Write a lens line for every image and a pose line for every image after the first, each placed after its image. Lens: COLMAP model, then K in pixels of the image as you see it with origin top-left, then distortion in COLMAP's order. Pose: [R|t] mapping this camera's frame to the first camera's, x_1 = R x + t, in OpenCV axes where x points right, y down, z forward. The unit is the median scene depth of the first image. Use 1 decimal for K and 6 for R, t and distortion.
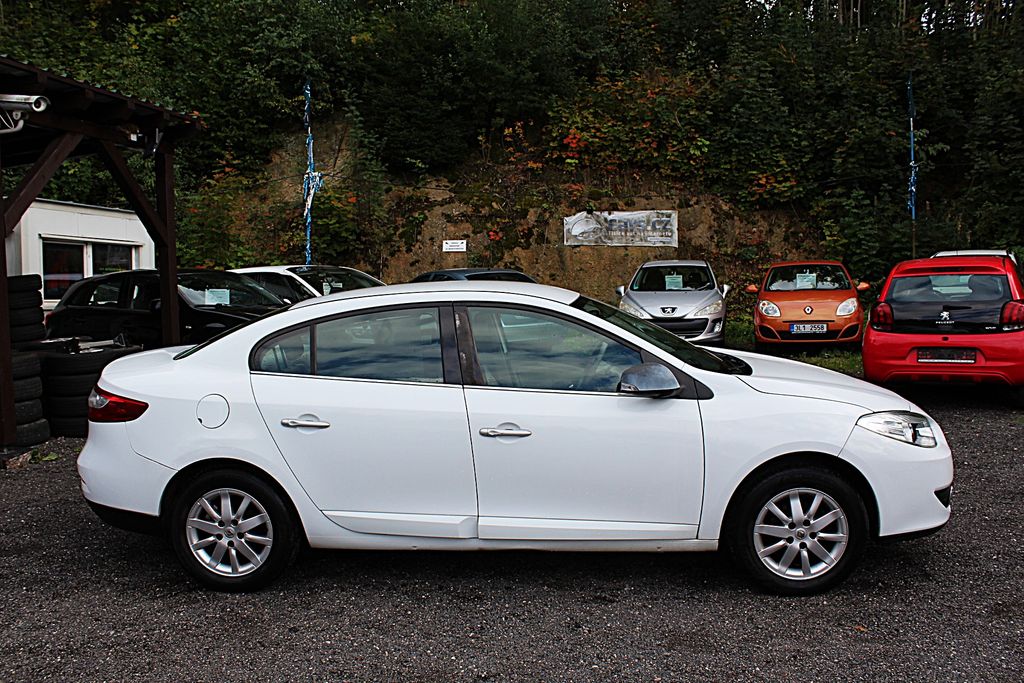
lens RADIAL K [[904.4, 0, 507.7], [0, 904.4, 338.3], [0, 0, 1]] dist [-0.148289, 0.153804]
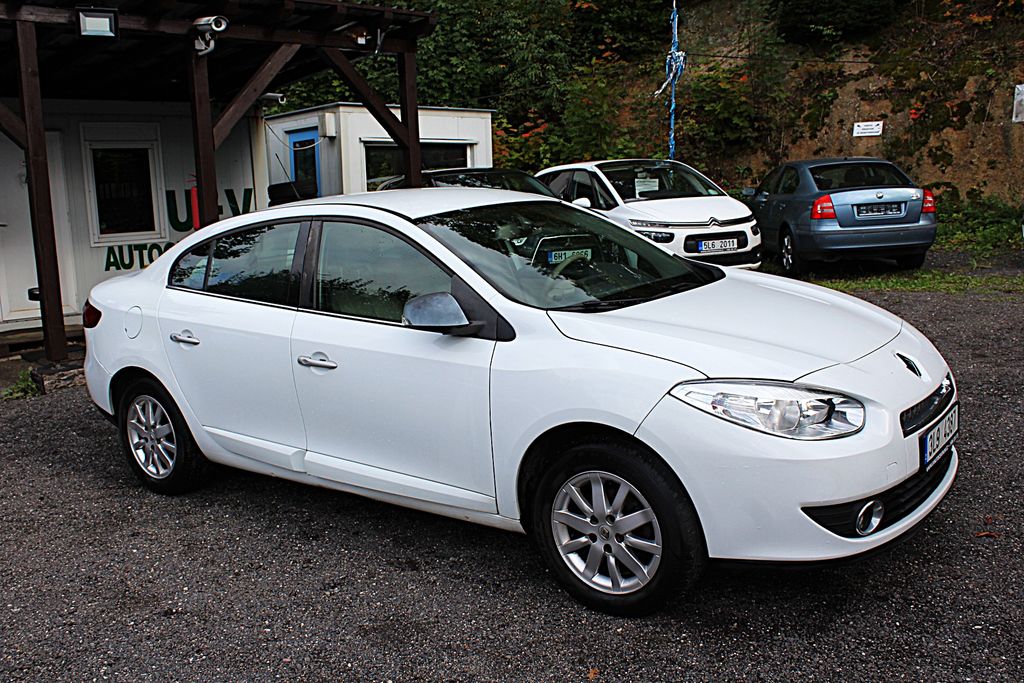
lens RADIAL K [[1006.4, 0, 514.3], [0, 1006.4, 322.9], [0, 0, 1]] dist [-0.165494, 0.214605]
pose [[0.833325, 0.056720, -0.549866, 0.175105], [-0.007299, 0.995764, 0.091654, -0.006924], [0.552736, -0.072364, 0.830209, 0.069210]]
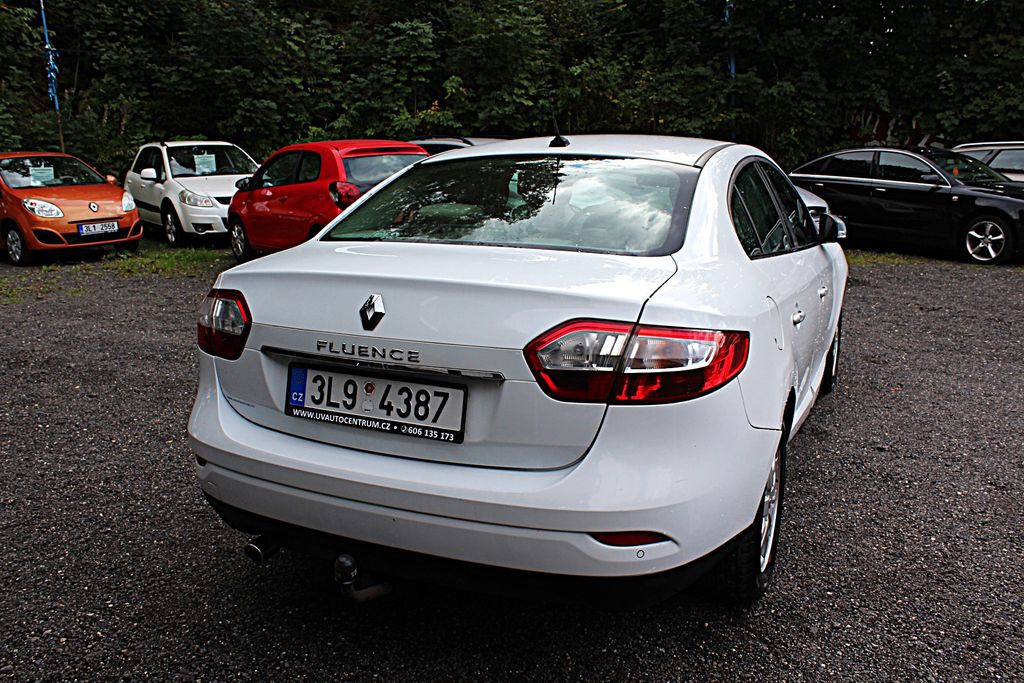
lens RADIAL K [[904.4, 0, 507.7], [0, 904.4, 338.3], [0, 0, 1]] dist [-0.148289, 0.153804]
pose [[0.351450, -0.175207, 0.919666, -0.227516], [0.081080, 0.984337, 0.156543, -0.005110], [-0.932689, 0.019549, 0.360151, 0.218400]]
